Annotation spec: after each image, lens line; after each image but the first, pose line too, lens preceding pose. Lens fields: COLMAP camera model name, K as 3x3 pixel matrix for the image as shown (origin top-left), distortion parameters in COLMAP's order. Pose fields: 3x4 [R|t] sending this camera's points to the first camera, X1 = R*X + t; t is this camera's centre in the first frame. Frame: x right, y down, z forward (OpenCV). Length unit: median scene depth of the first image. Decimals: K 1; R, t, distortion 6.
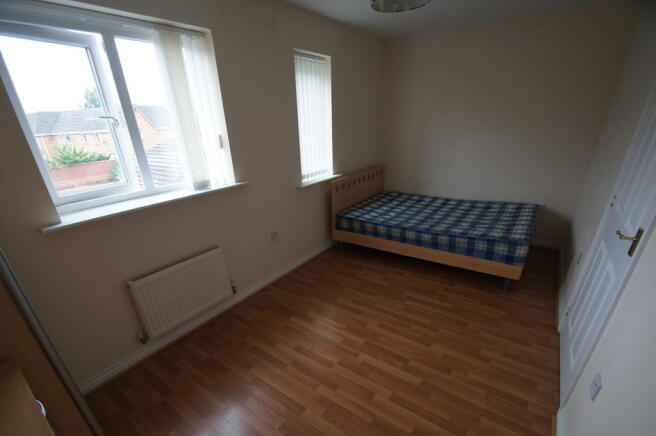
lens RADIAL K [[291.8, 0, 320.8], [0, 291.8, 262.3], [0, 0, 1]] dist [0.000895, -0.000784]
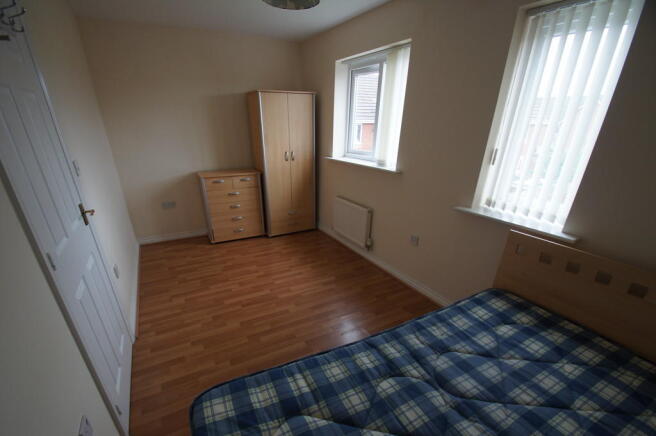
lens RADIAL K [[291.8, 0, 320.8], [0, 291.8, 262.3], [0, 0, 1]] dist [0.000895, -0.000784]
pose [[-0.427978, 0.425493, -0.797365, 1.075280], [-0.390520, 0.708575, 0.587721, -0.678343], [0.815064, 0.562918, -0.137092, 1.324459]]
